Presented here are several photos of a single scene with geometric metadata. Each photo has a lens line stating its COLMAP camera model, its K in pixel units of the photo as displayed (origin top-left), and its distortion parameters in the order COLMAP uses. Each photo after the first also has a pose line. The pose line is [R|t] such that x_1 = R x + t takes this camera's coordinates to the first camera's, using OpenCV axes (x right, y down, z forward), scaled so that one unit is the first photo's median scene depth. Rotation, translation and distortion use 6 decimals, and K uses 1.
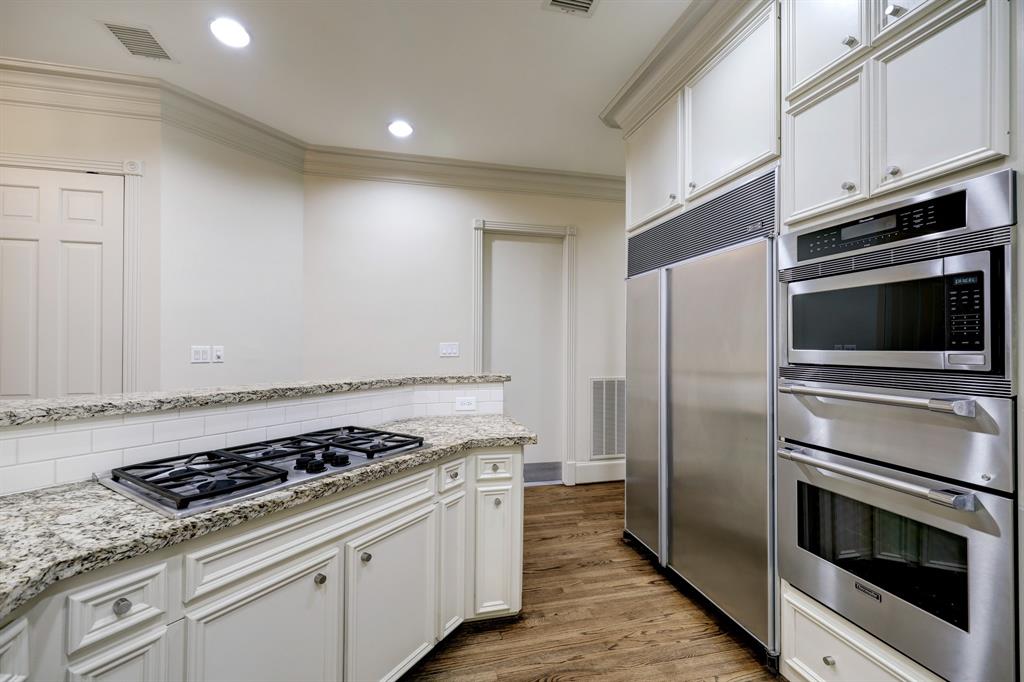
lens RADIAL K [[428.0, 0, 512.0], [0, 428.0, 341.0], [0, 0, 1]] dist [0.018852, -0.000242]
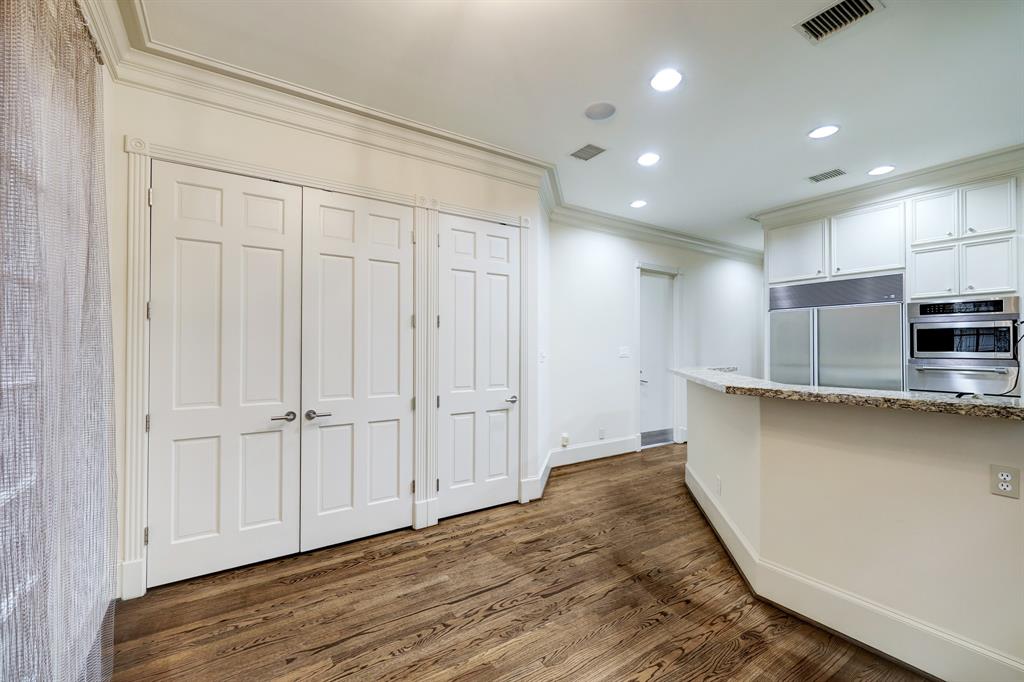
lens RADIAL K [[428.0, 0, 512.0], [0, 428.0, 341.0], [0, 0, 1]] dist [0.018852, -0.000242]
pose [[0.932216, 0.006273, 0.361848, -1.603862], [-0.004794, 0.999976, -0.004986, -0.012199], [-0.361871, 0.002913, 0.932224, -0.299739]]
